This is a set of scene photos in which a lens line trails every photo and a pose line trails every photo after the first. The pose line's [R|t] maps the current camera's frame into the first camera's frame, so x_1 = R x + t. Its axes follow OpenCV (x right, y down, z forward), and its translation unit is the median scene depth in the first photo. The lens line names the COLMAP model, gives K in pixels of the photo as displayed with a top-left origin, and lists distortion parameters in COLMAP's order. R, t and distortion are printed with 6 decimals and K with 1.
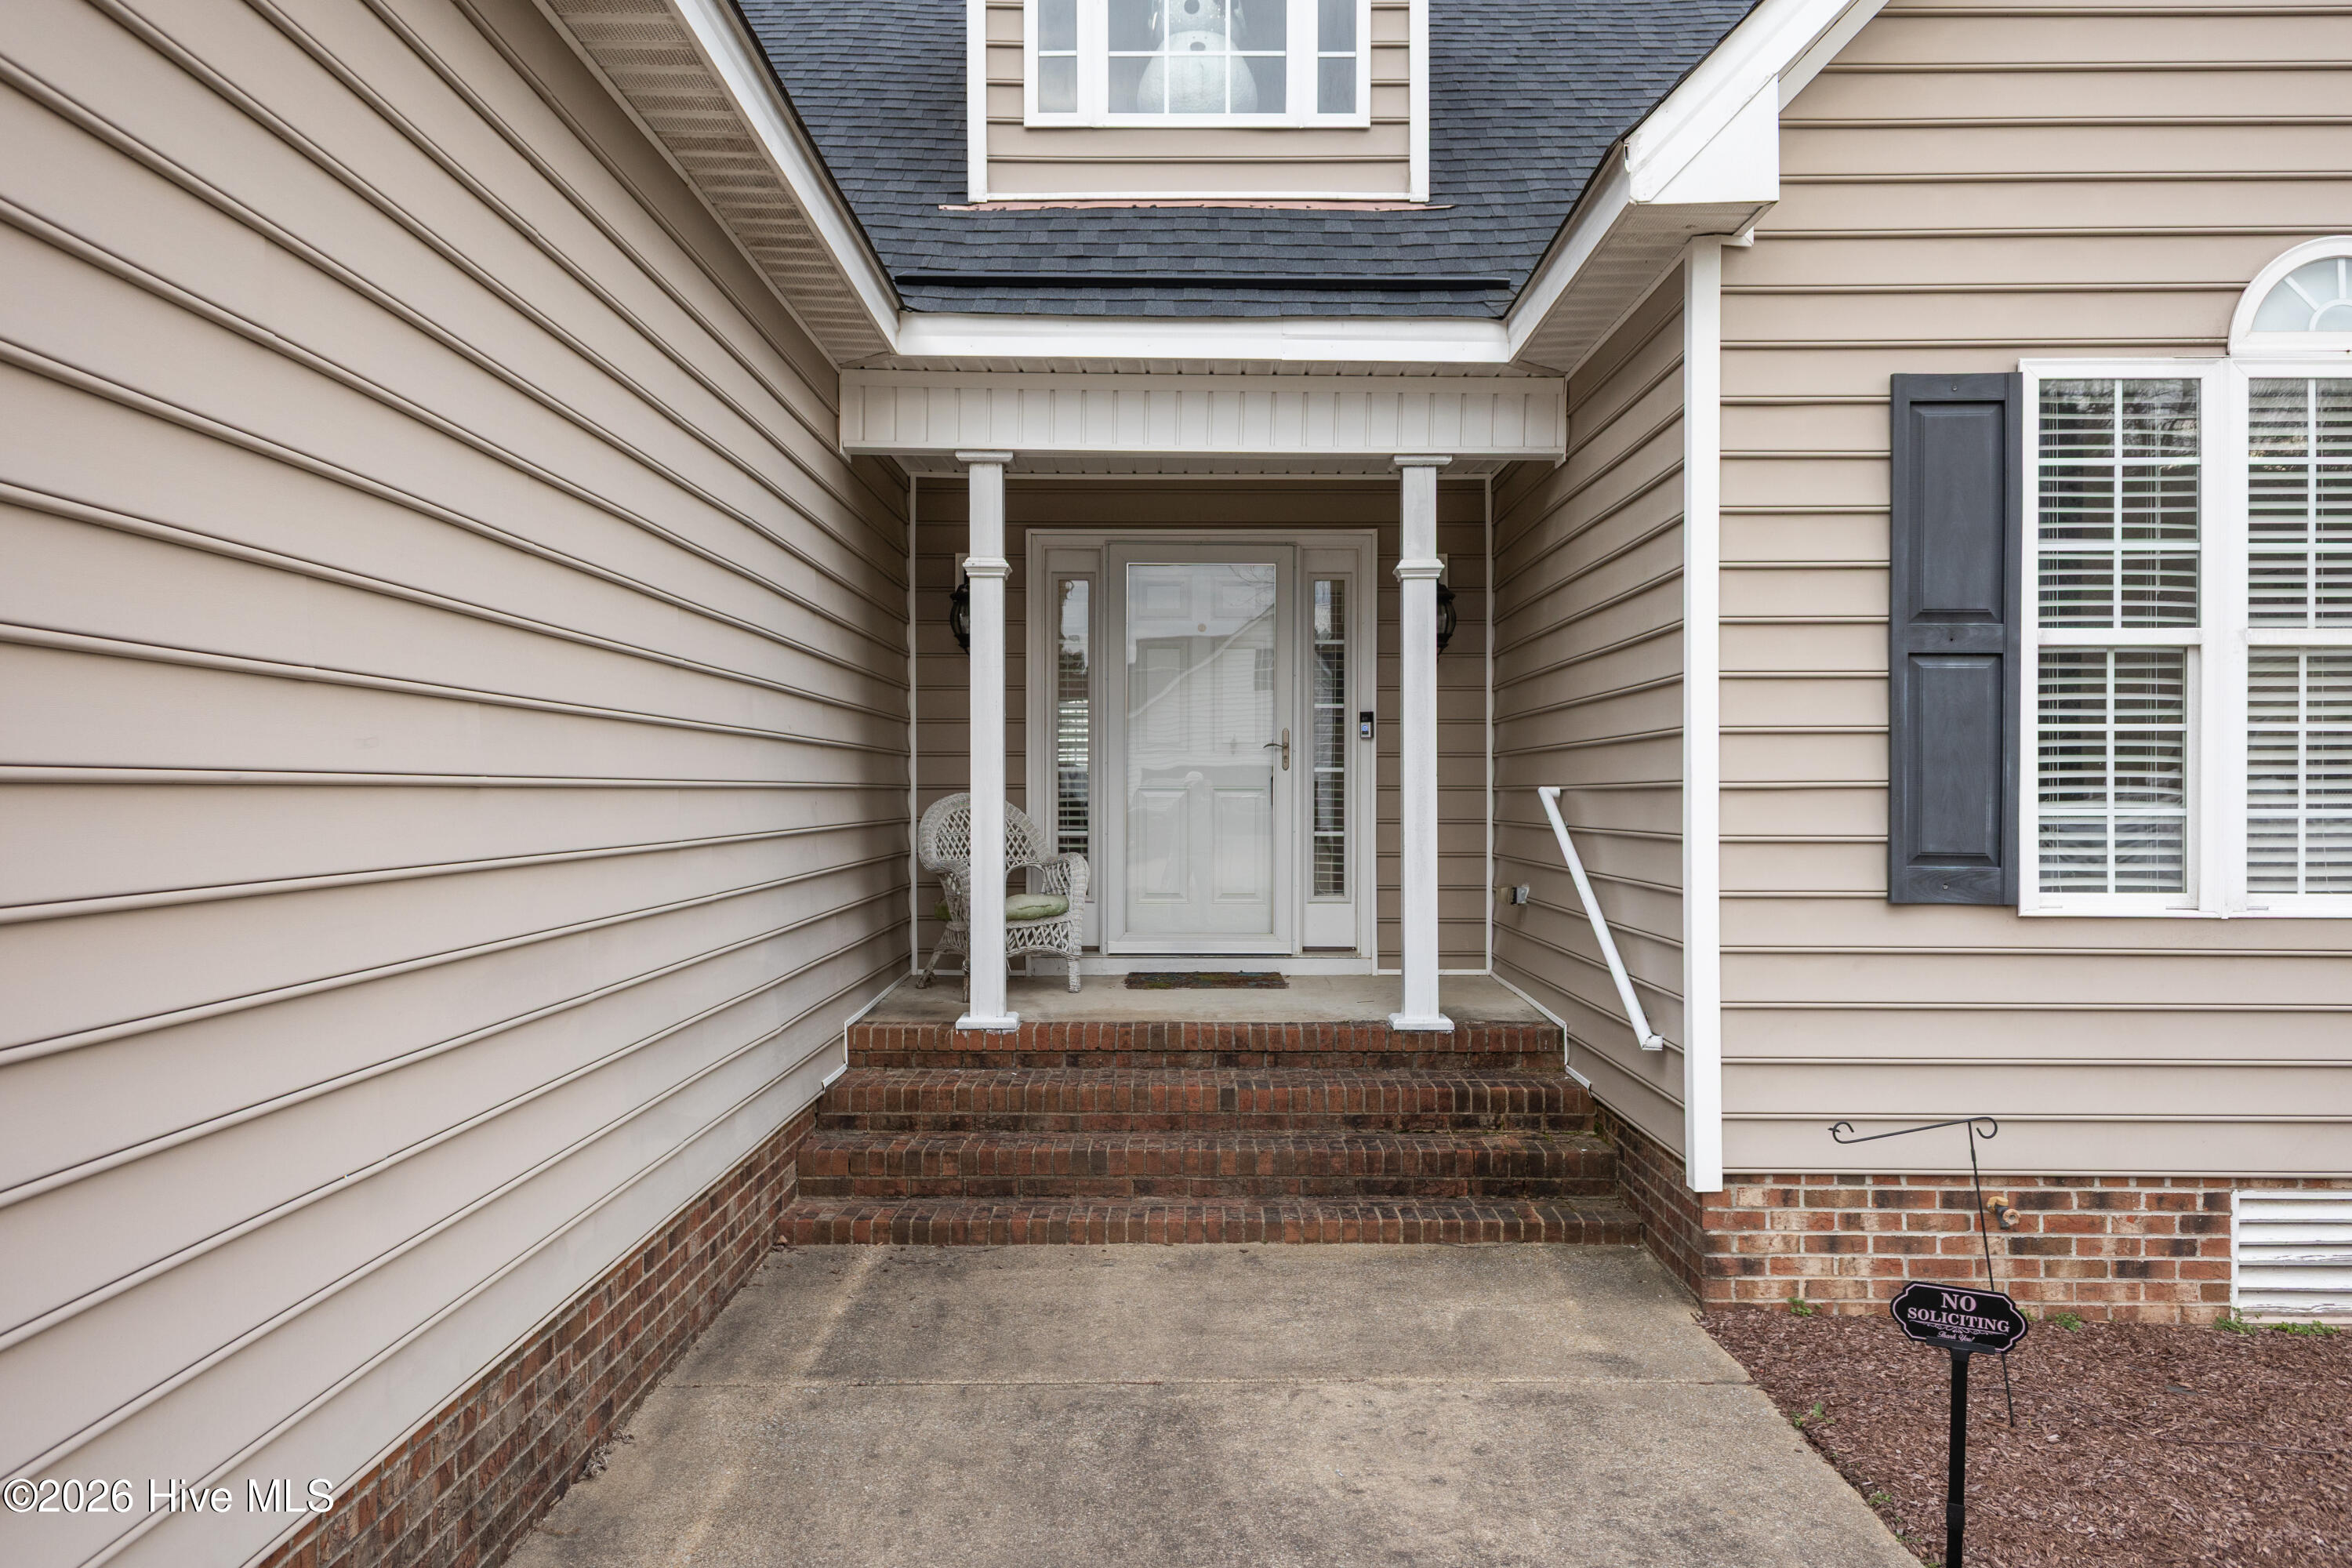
lens RADIAL K [[2792.3, 0, 1074.7], [0, 2792.3, 788.1], [0, 0, 1]] dist [0.009243, 0.023129]
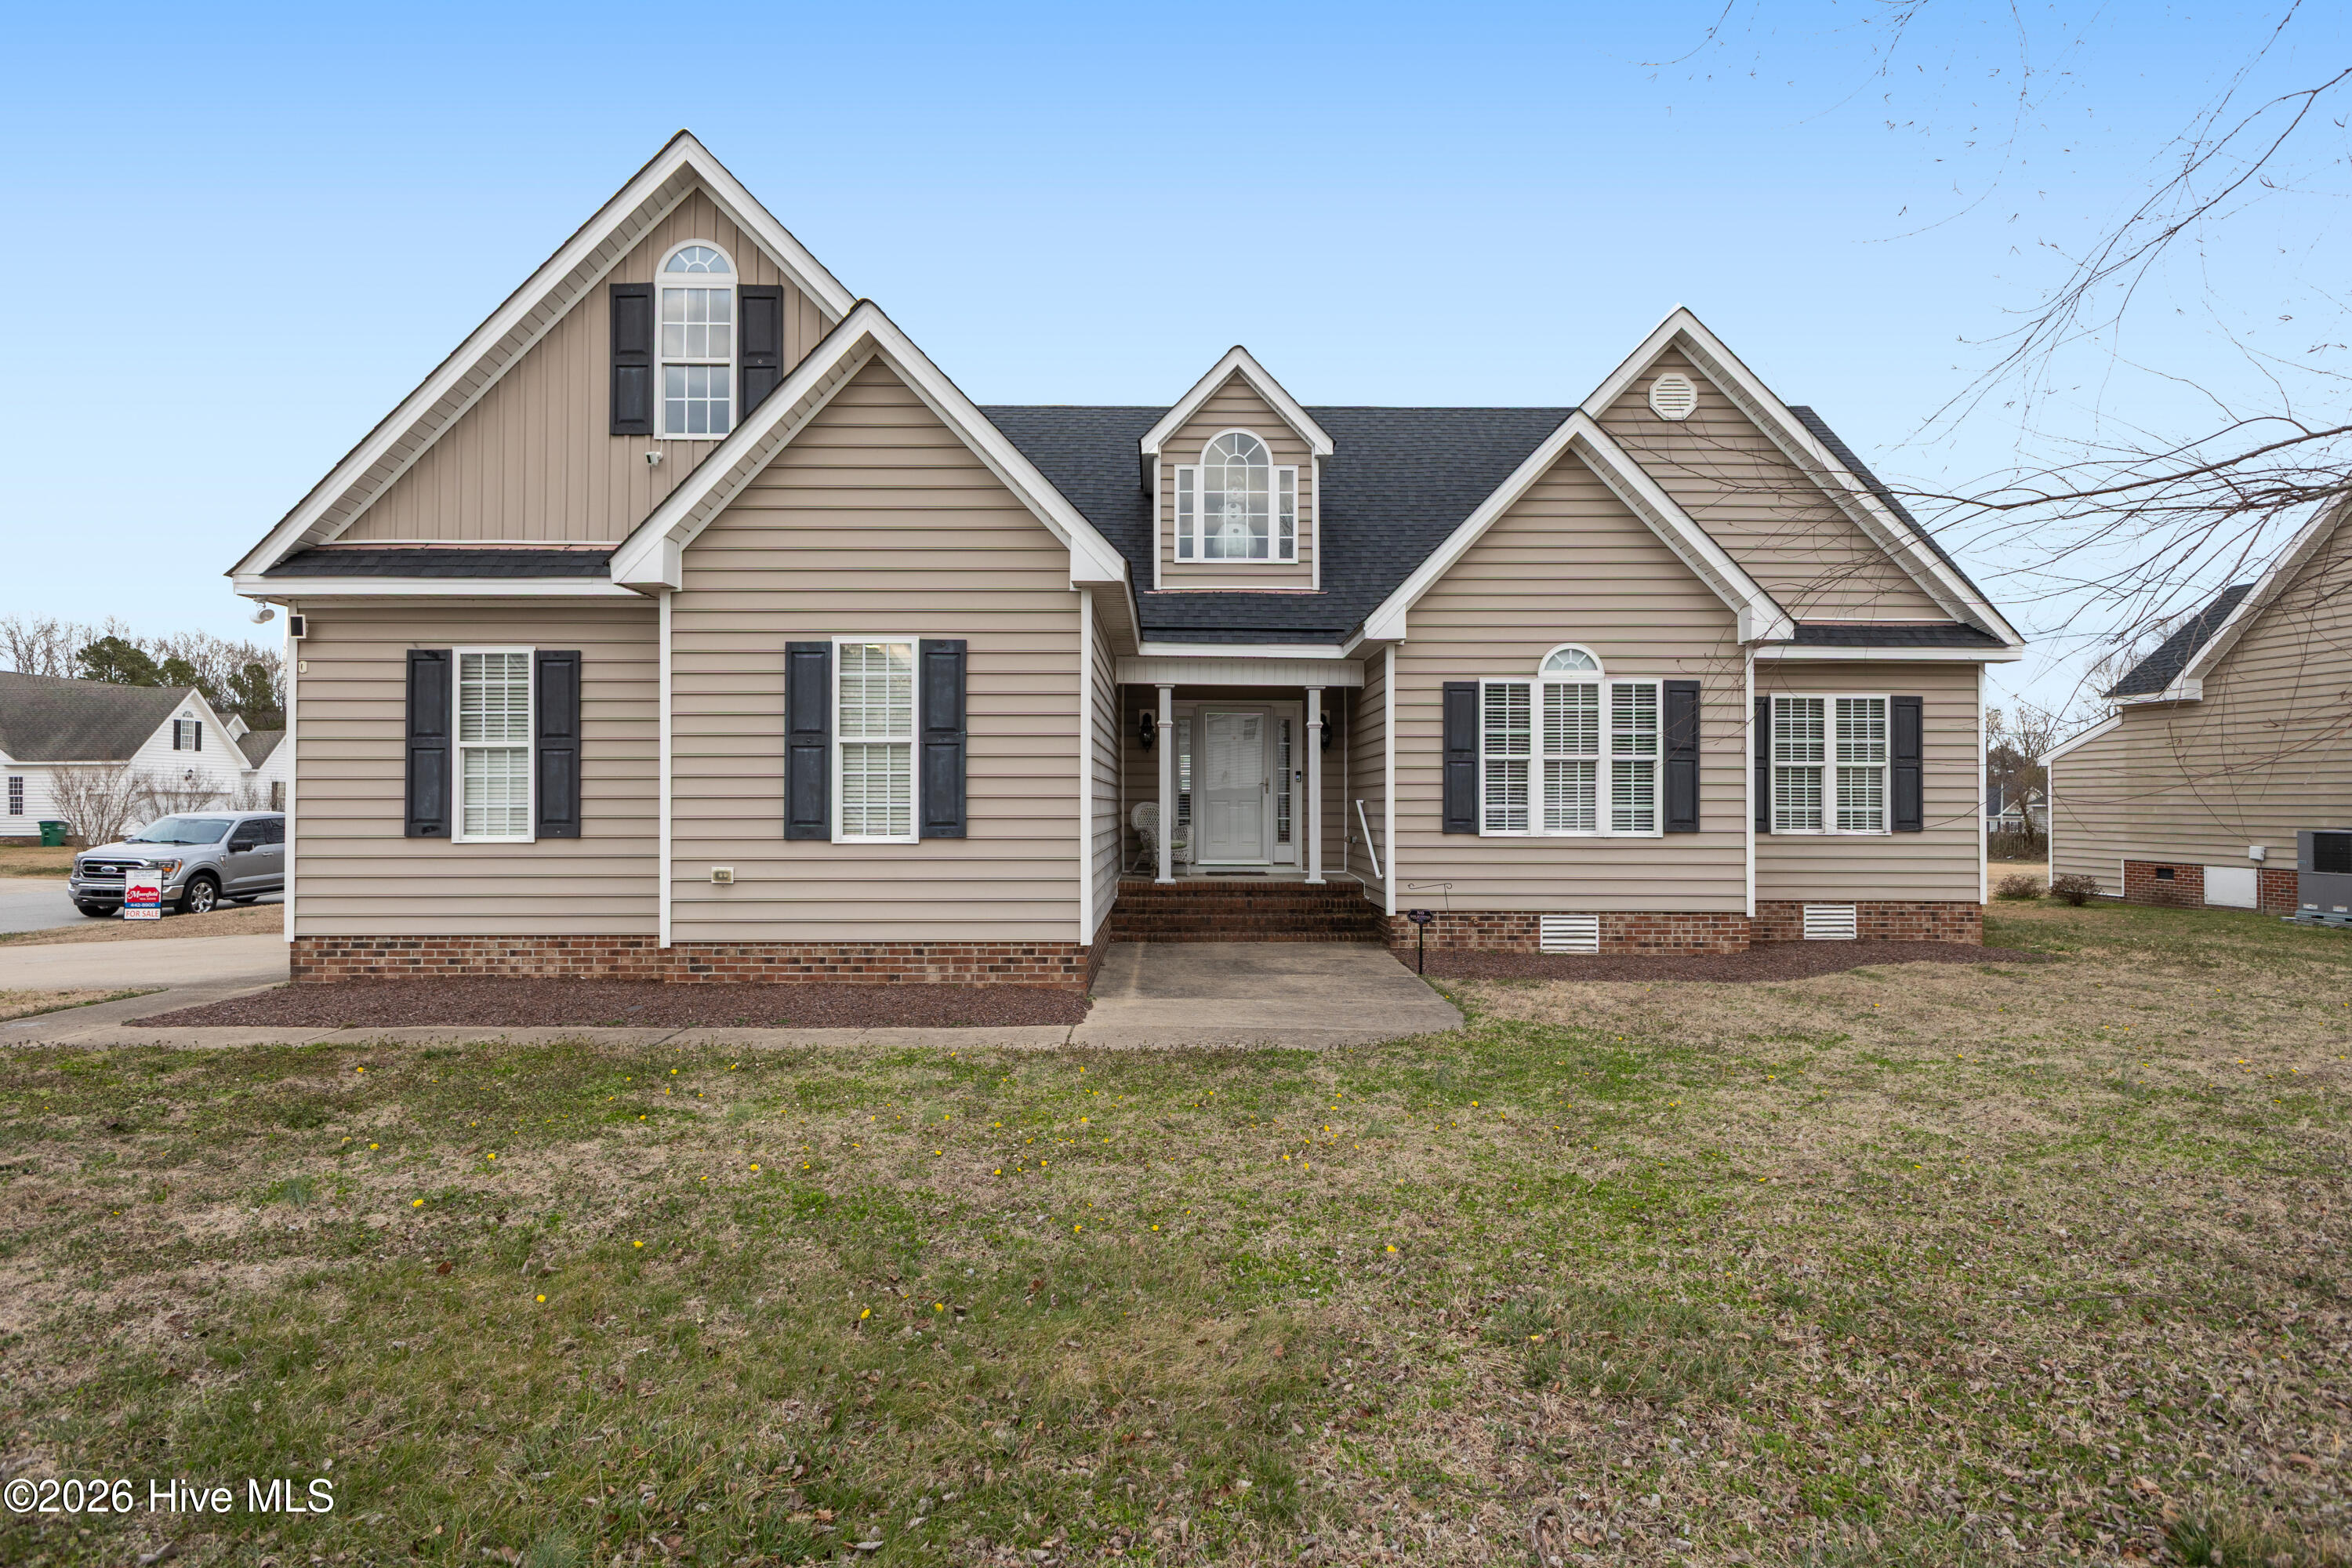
lens RADIAL K [[1306.6, 0, 1176.0], [0, 1306.6, 784.0], [0, 0, 1]] dist [0.022653, 0.000190]
pose [[0.999973, 0.000421, 0.007276, -0.037917], [-0.000331, 0.999924, -0.012356, 0.000101], [-0.007280, 0.012353, 0.999897, -0.445821]]
